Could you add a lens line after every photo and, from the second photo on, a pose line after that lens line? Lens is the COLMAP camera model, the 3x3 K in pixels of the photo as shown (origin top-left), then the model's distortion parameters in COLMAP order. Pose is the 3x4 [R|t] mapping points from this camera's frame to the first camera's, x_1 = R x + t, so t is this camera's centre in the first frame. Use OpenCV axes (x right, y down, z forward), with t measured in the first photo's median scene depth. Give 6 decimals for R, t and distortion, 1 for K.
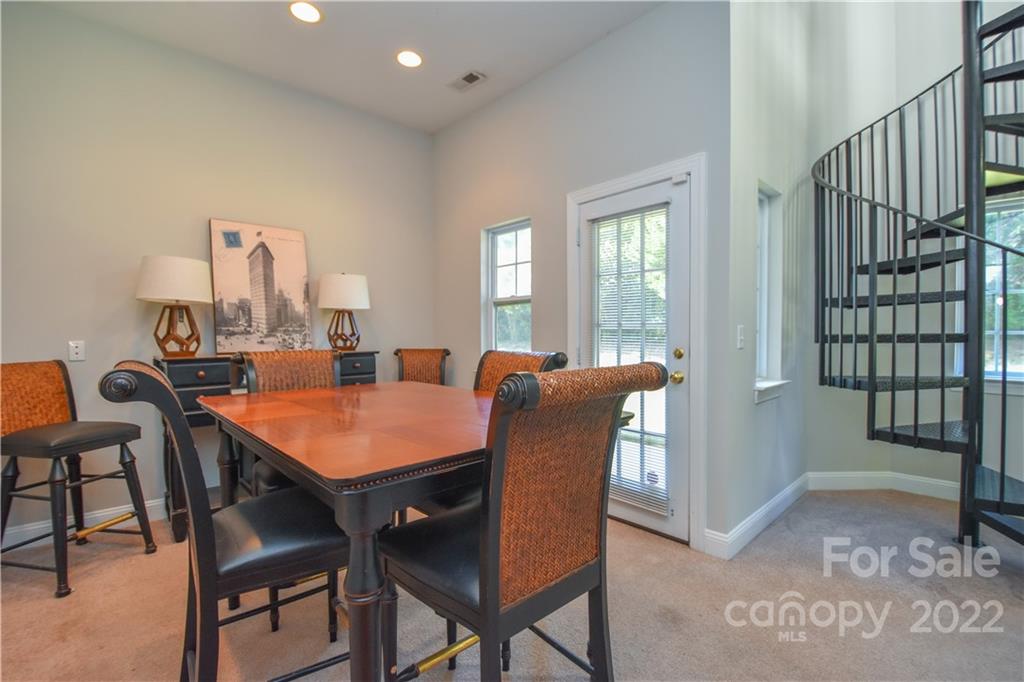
lens RADIAL K [[450.7, 0, 526.4], [0, 450.7, 336.7], [0, 0, 1]] dist [-0.004873, -0.010477]
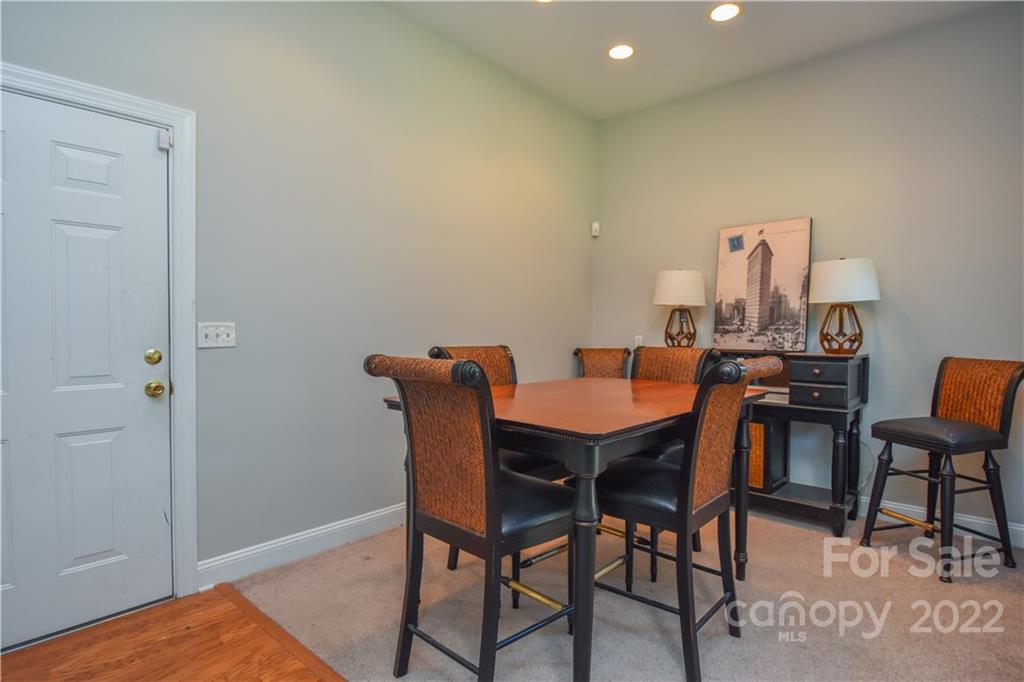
lens RADIAL K [[525.8, 0, 512.0], [0, 525.8, 341.7], [0, 0, 1]] dist [-0.003892, -0.001681]
pose [[0.031762, 0.029240, -0.999068, 0.568448], [-0.011463, 0.999517, 0.028889, -0.012926], [0.999430, 0.010535, 0.032082, 0.415918]]
